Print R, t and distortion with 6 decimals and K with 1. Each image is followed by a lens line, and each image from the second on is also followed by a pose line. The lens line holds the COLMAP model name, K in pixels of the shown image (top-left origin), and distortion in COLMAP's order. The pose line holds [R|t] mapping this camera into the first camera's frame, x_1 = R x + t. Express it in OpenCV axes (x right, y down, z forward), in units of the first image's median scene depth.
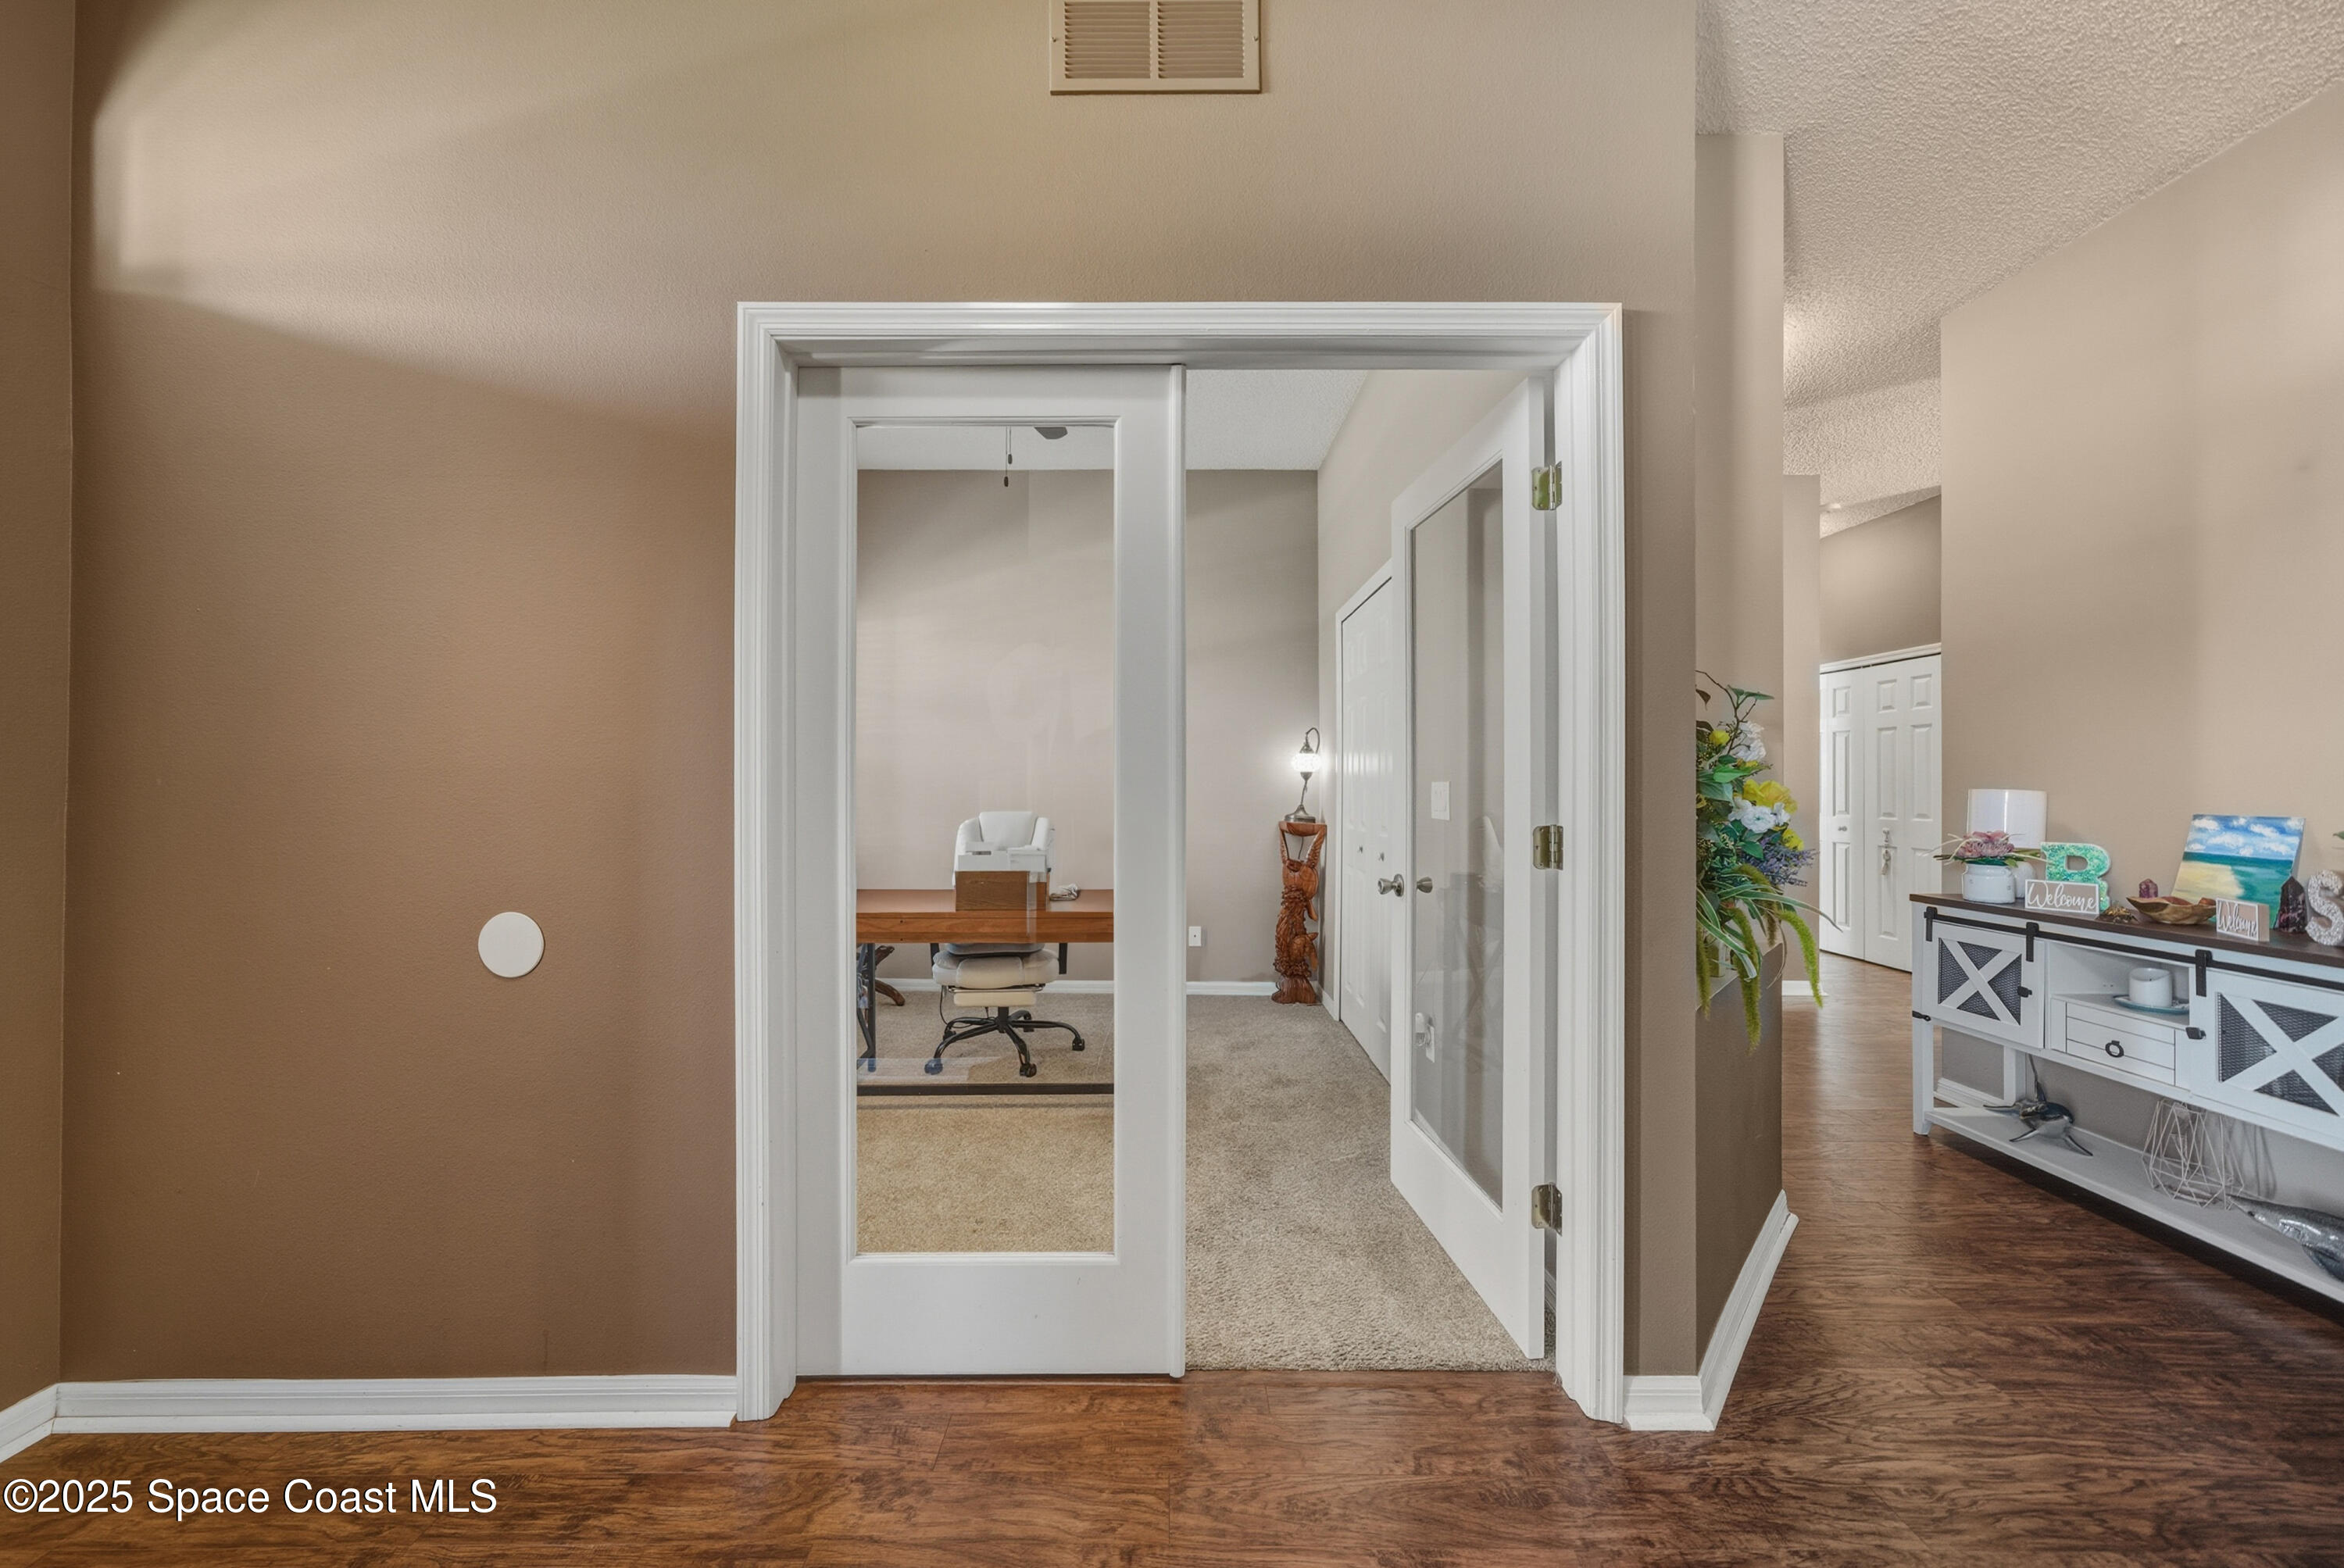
lens RADIAL K [[829.5, 0, 1180.6], [0, 829.5, 789.7], [0, 0, 1]] dist [-0.004022, 0.002009]
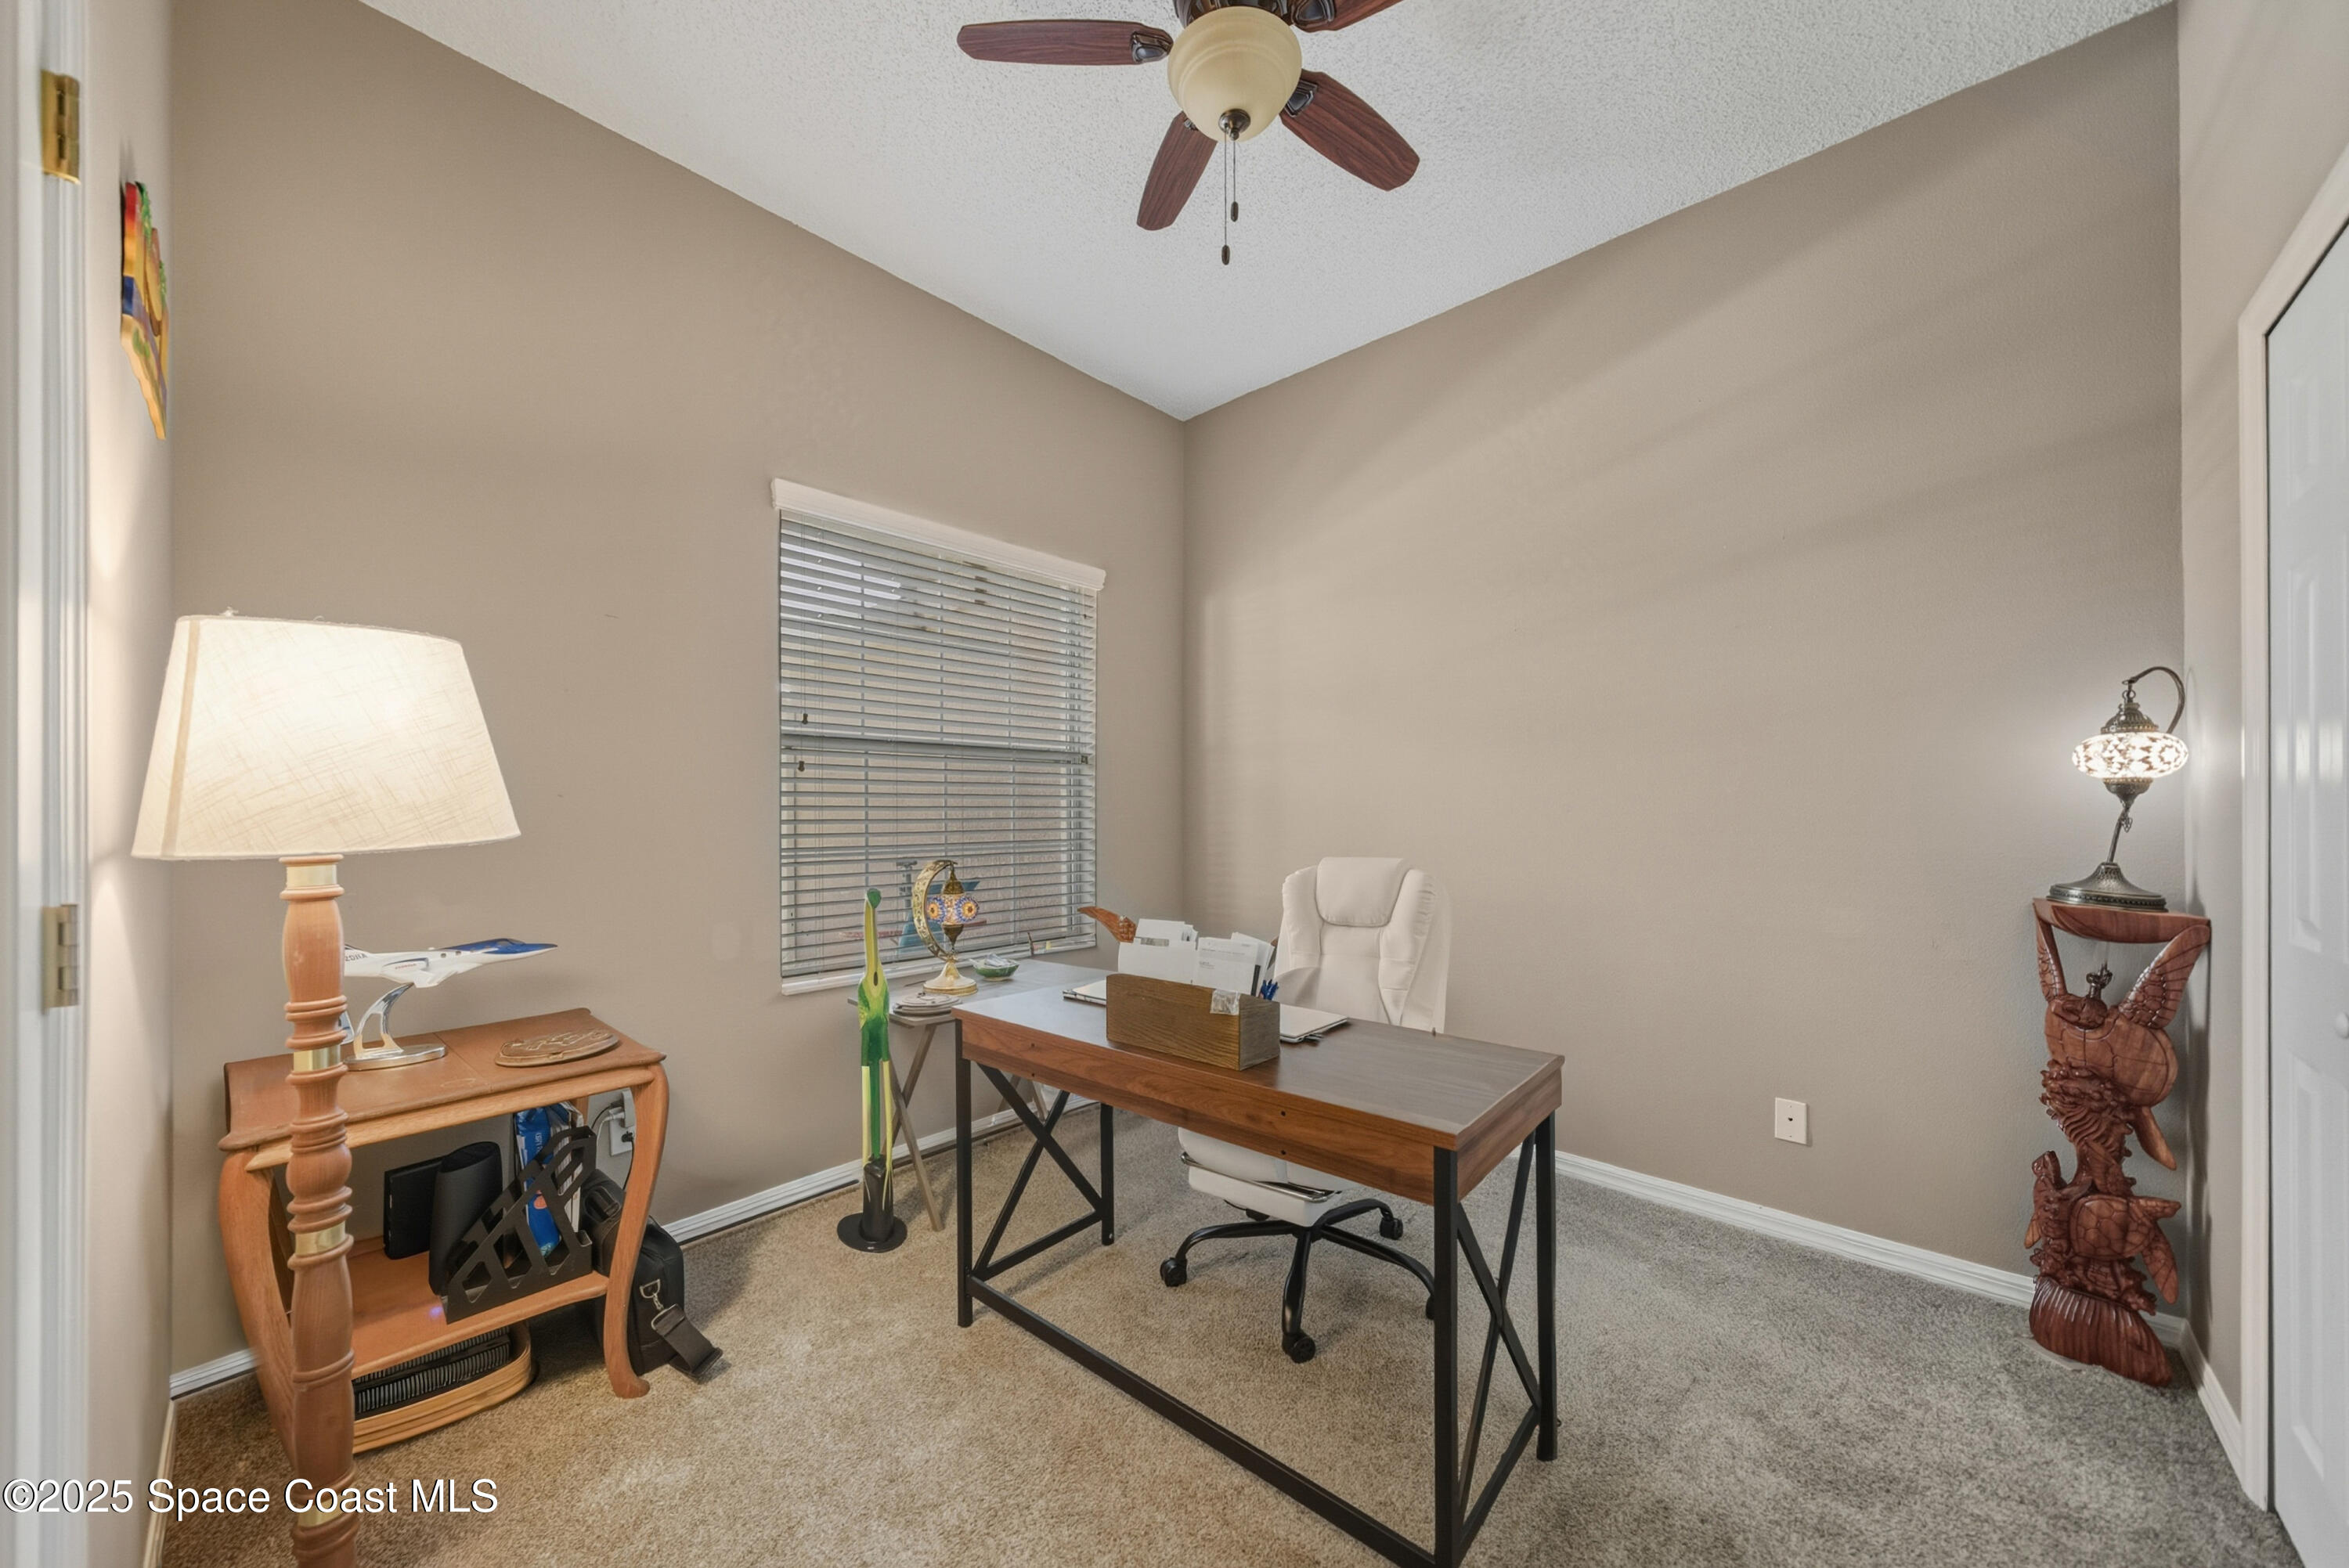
lens RADIAL K [[831.3, 0, 1177.1], [0, 831.3, 789.9], [0, 0, 1]] dist [-0.004022, 0.002009]
pose [[0.728033, -0.006609, -0.685510, 0.092701], [-0.003252, 0.999909, -0.013094, -0.009791], [0.685534, 0.011762, 0.727945, 0.400865]]
